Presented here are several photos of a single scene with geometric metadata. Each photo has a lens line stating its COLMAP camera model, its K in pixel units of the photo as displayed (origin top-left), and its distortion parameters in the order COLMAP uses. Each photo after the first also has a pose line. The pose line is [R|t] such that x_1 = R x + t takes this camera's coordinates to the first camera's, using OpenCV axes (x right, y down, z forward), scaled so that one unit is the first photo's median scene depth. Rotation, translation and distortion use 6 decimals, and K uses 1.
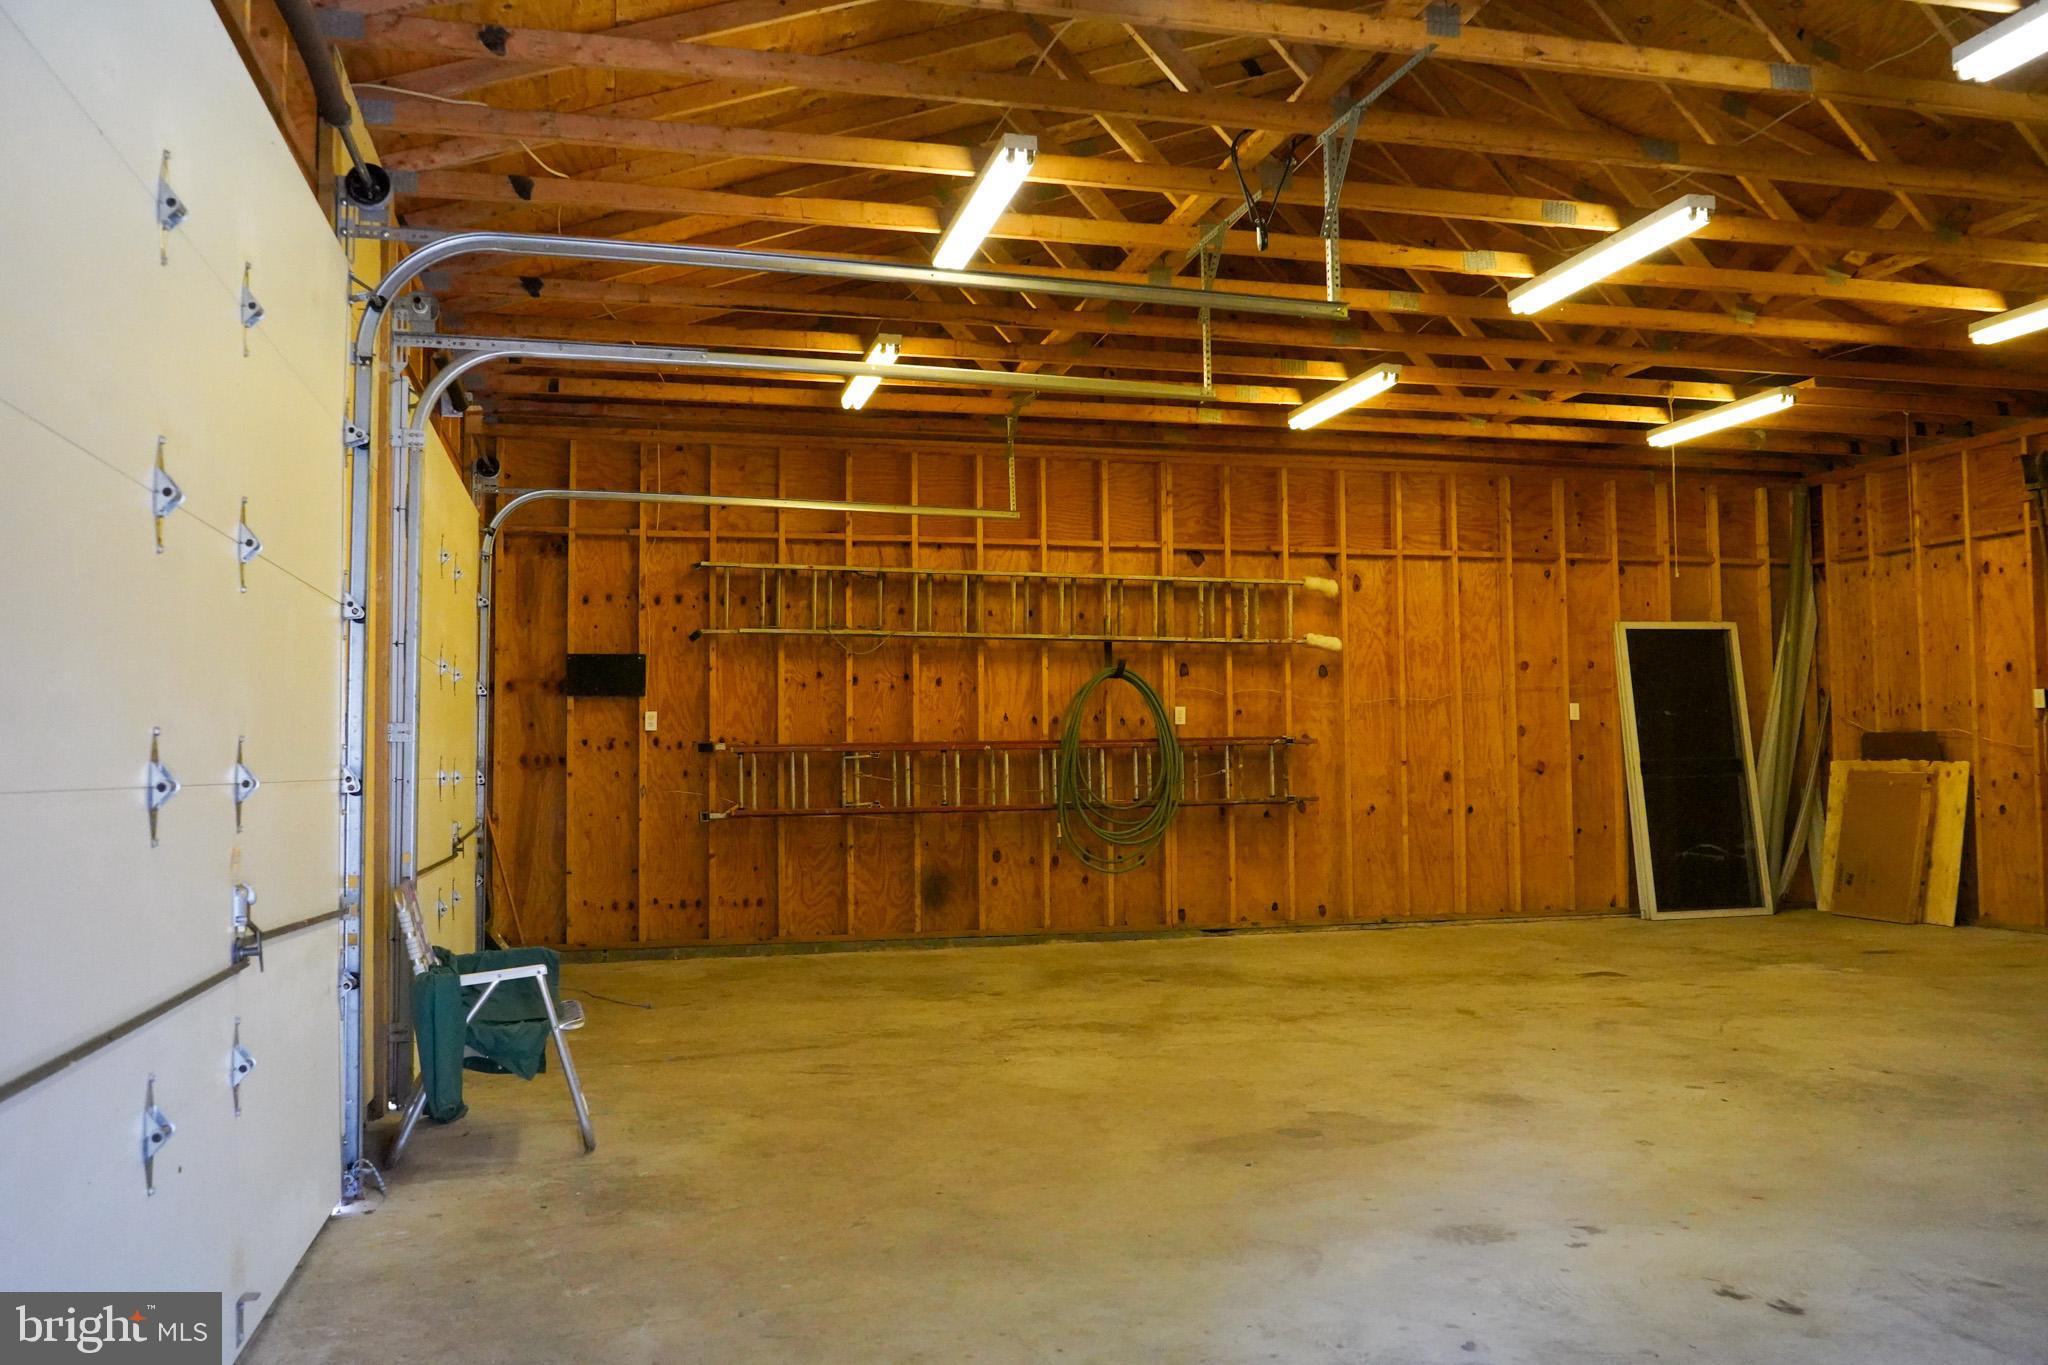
lens RADIAL K [[1633.1, 0, 1025.9], [0, 1633.1, 675.6], [0, 0, 1]] dist [-0.020289, 0.022226]
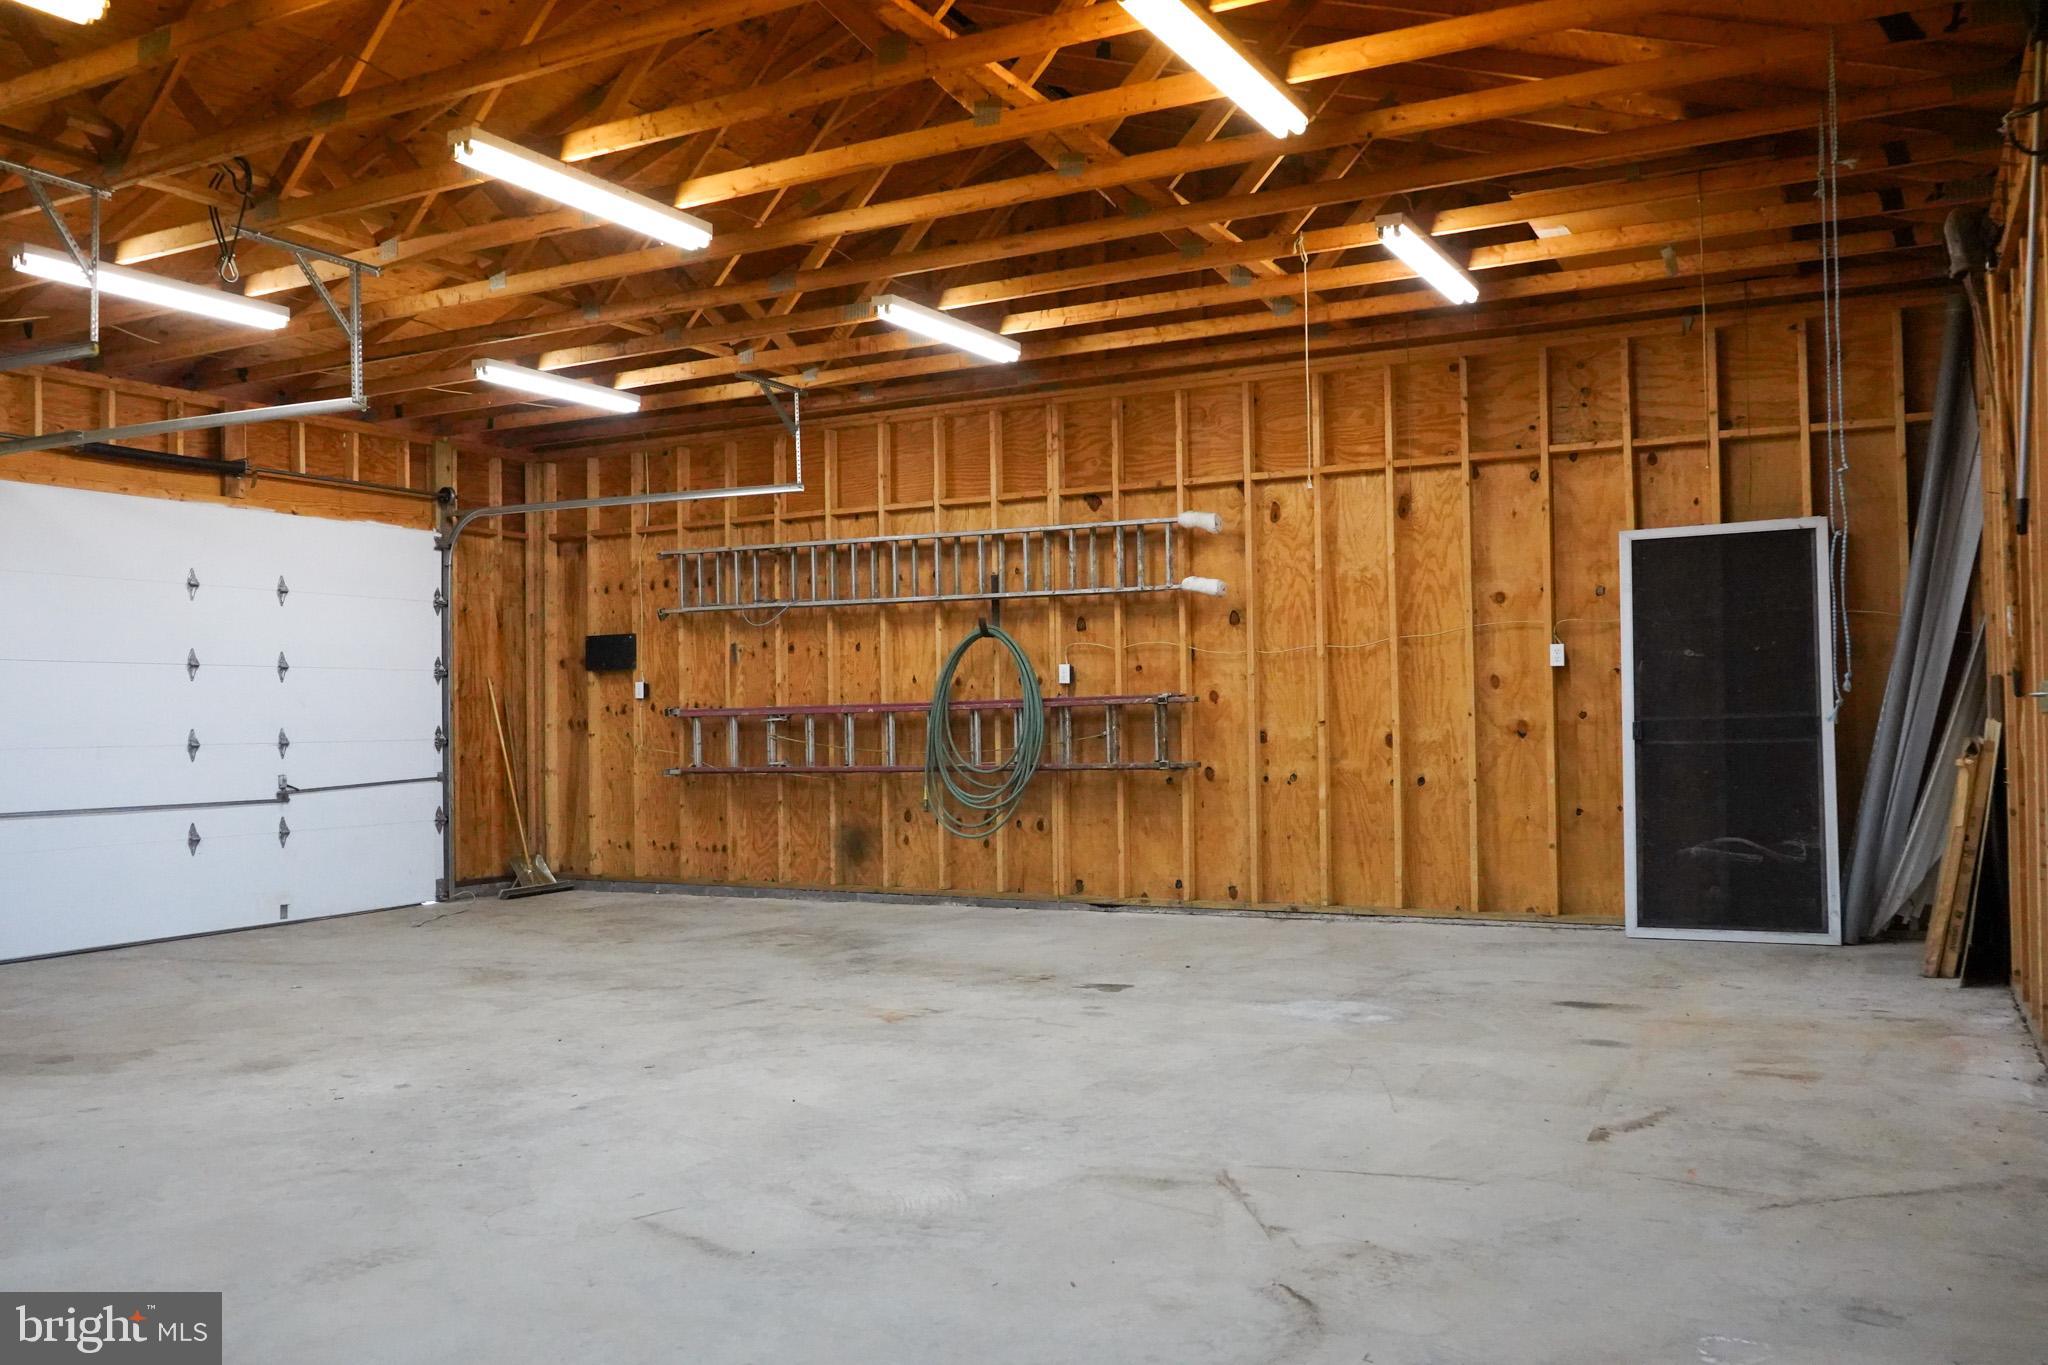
lens RADIAL K [[1633.1, 0, 1029.7], [0, 1633.1, 690.6], [0, 0, 1]] dist [-0.020289, 0.022226]
pose [[0.741298, -0.013815, -0.671034, 0.708693], [0.044891, 0.998570, 0.029033, 0.005954], [0.669674, -0.051646, 0.740858, 0.292694]]
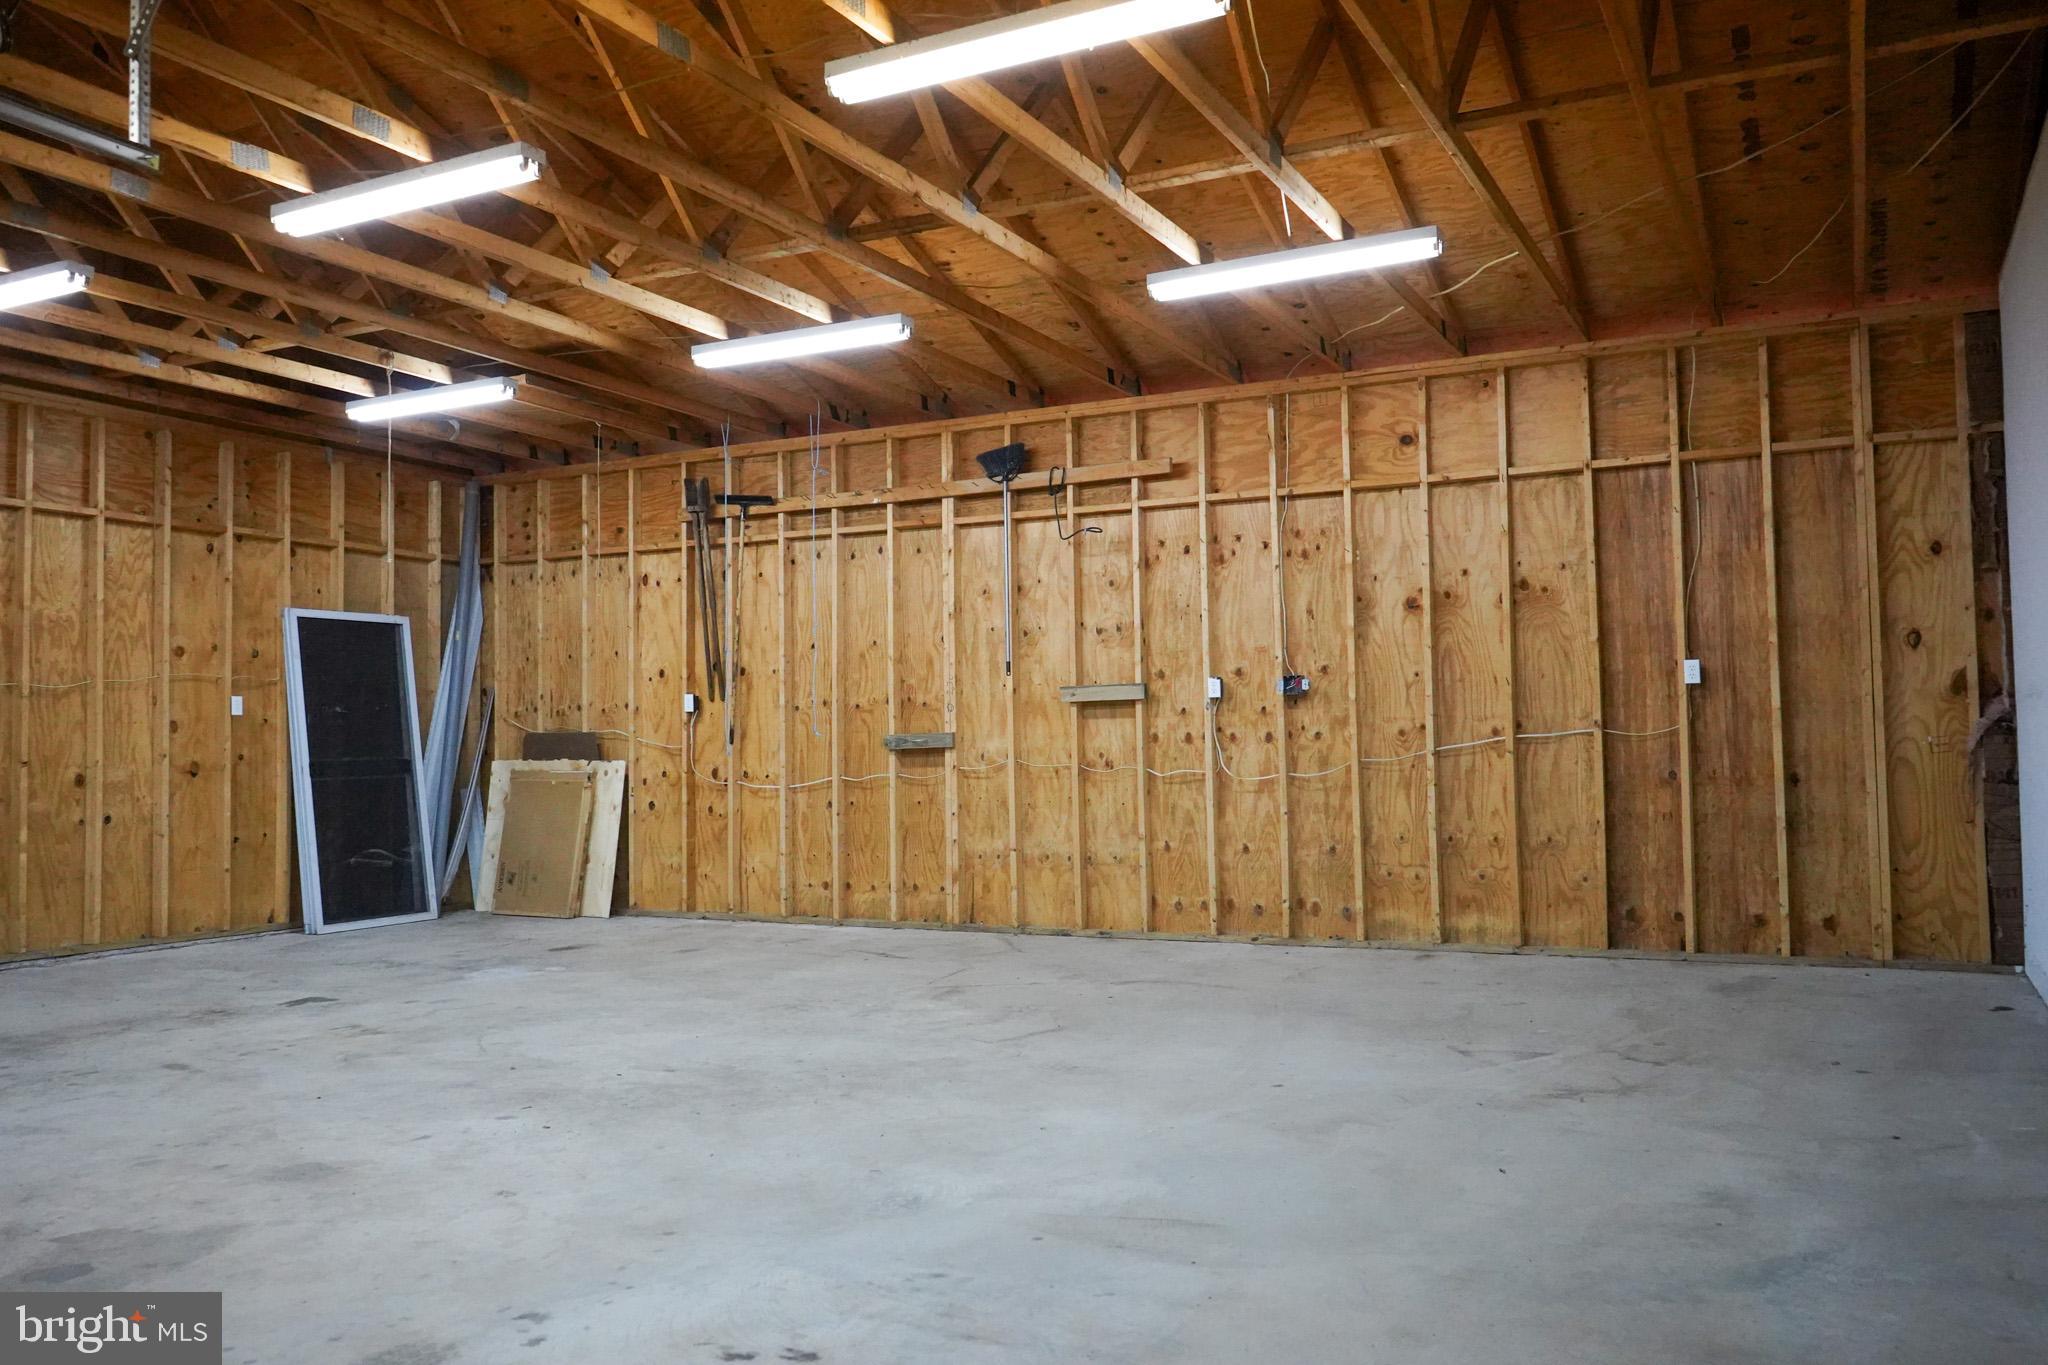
lens RADIAL K [[1633.1, 0, 1013.8], [0, 1633.1, 684.5], [0, 0, 1]] dist [-0.020289, 0.022226]
pose [[0.664122, 0.032700, 0.746909, -0.047899], [-0.035972, 0.999284, -0.011764, 0.006167], [-0.746758, -0.019055, 0.664823, 0.101437]]
